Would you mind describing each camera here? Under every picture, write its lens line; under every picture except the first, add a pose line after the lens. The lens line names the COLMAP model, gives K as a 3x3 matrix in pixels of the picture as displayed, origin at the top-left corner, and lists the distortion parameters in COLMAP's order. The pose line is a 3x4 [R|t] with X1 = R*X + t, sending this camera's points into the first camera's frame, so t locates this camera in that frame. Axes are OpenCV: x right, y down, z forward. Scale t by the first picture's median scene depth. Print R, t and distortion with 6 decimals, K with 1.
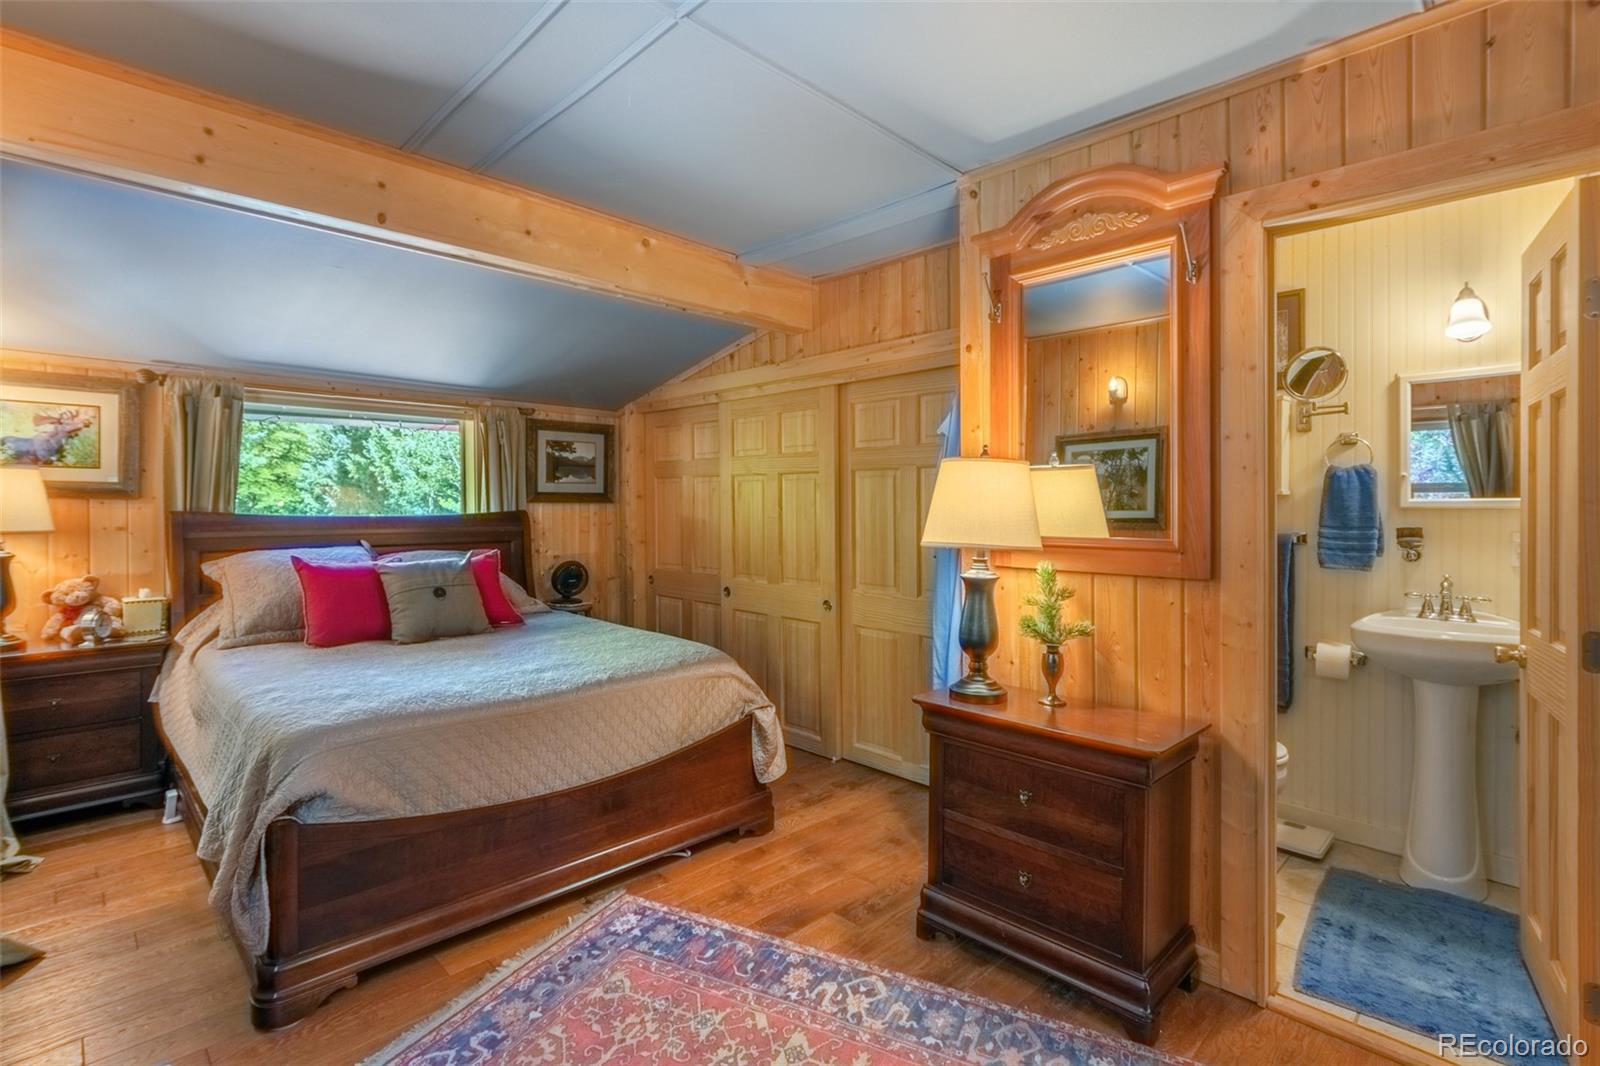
lens RADIAL K [[748.6, 0, 800.4], [0, 748.6, 526.3], [0, 0, 1]] dist [-0.005630, -0.000129]
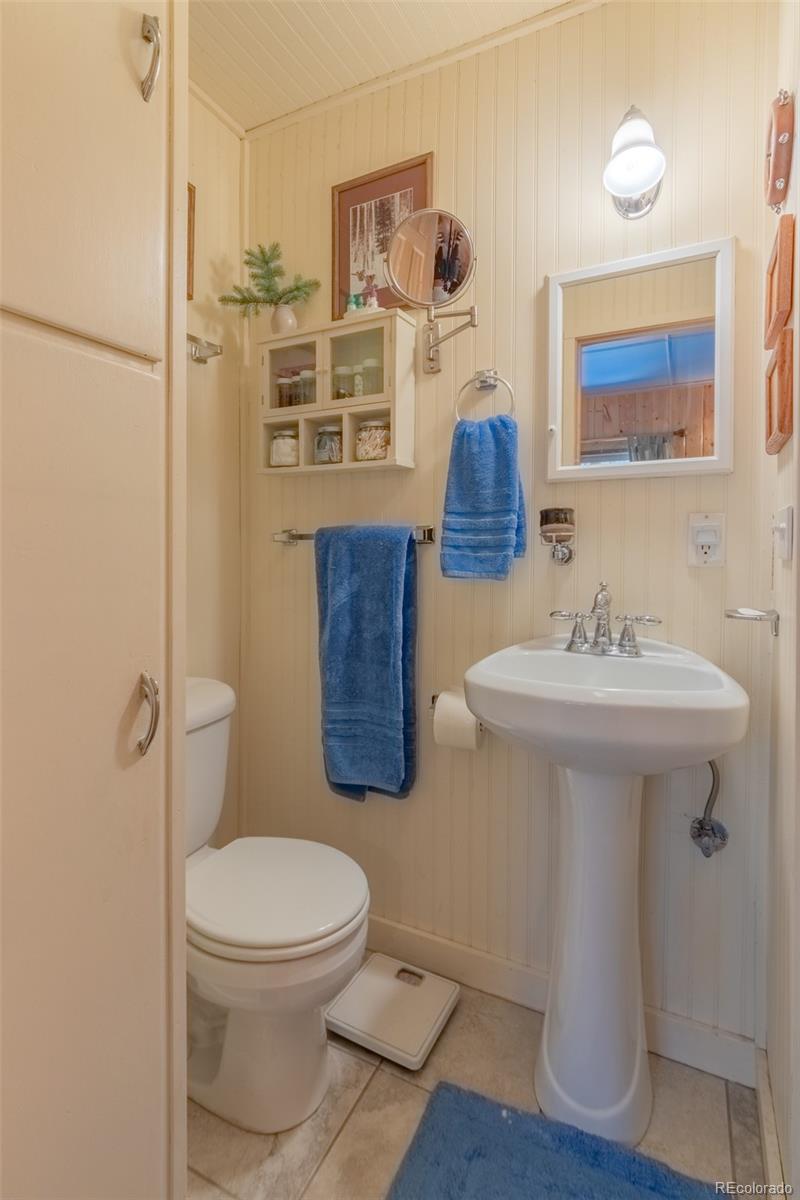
lens RADIAL K [[561.5, 0, 399.2], [0, 561.5, 595.9], [0, 0, 1]] dist [-0.005630, -0.000129]
pose [[0.949626, -0.035495, 0.311369, 0.525328], [0.016671, 0.997880, 0.062912, 0.041706], [-0.312942, -0.054552, 0.948204, 0.571868]]
